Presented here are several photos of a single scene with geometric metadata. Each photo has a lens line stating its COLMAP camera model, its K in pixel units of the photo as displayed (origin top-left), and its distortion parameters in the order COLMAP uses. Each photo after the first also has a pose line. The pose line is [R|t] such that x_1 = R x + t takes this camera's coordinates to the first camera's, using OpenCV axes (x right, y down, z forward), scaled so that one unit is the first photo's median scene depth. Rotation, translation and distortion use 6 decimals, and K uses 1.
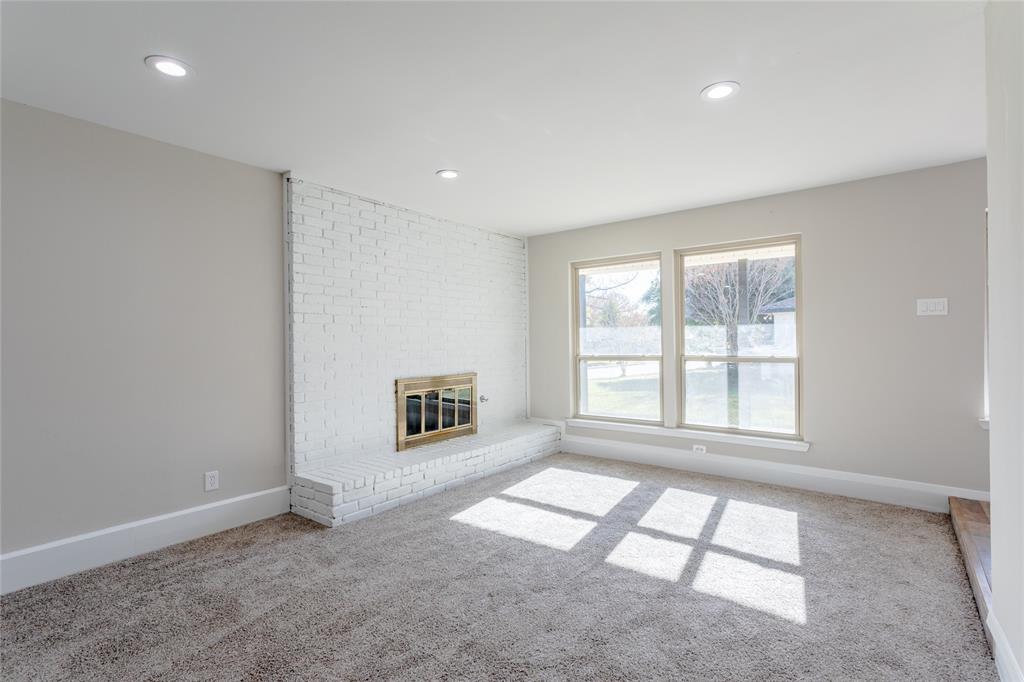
lens RADIAL K [[481.4, 0, 512.0], [0, 481.4, 341.0], [0, 0, 1]] dist [0.002683, 0.001687]
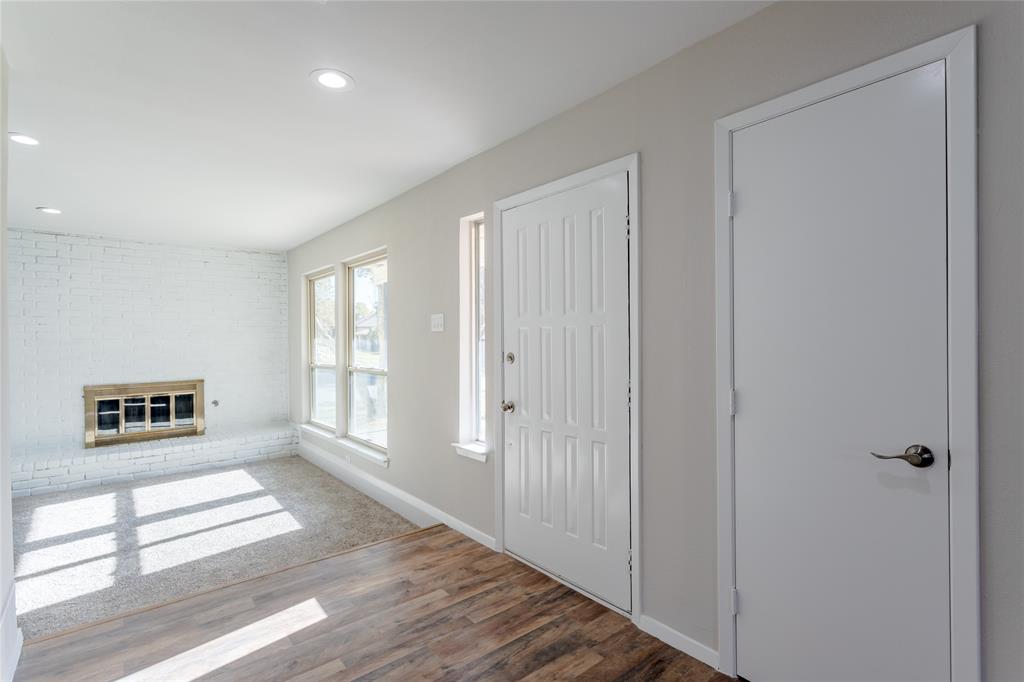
lens RADIAL K [[483.1, 0, 512.0], [0, 483.1, 341.0], [0, 0, 1]] dist [0.003672, 0.001055]
pose [[0.977296, -0.000472, -0.211878, 1.046425], [0.002125, 0.999969, 0.007570, -0.035878], [0.211867, -0.007849, 0.977267, 0.088056]]
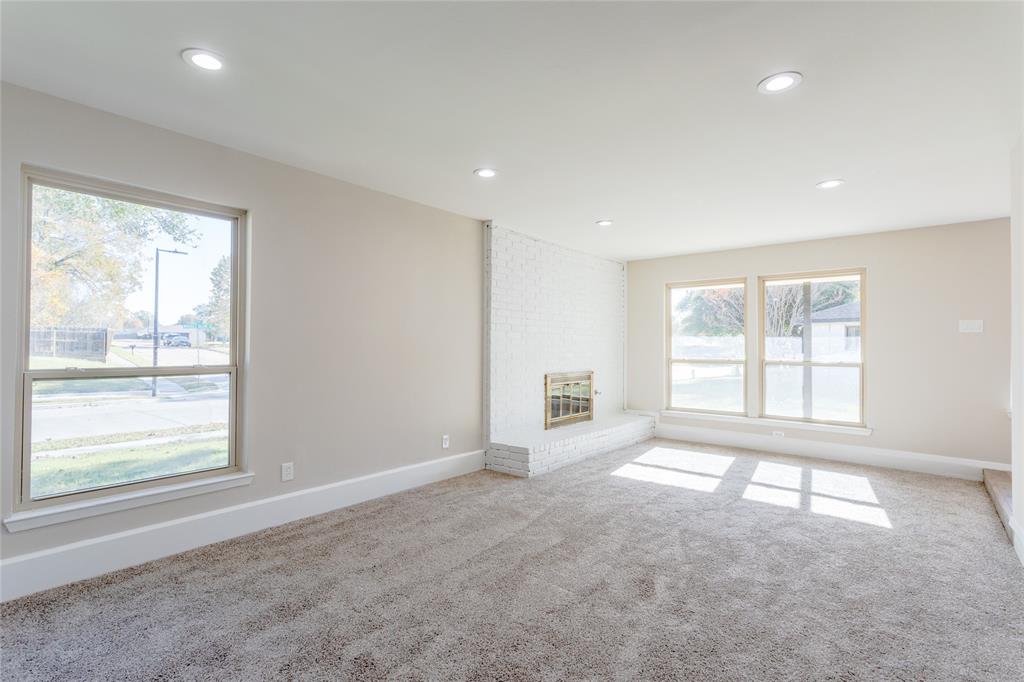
lens RADIAL K [[483.1, 0, 512.0], [0, 483.1, 341.0], [0, 0, 1]] dist [0.003672, 0.001055]
pose [[0.999403, 0.016894, -0.030148, -0.306707], [-0.017179, 0.999810, -0.009208, 0.003377], [0.029987, 0.009721, 0.999503, -0.324566]]
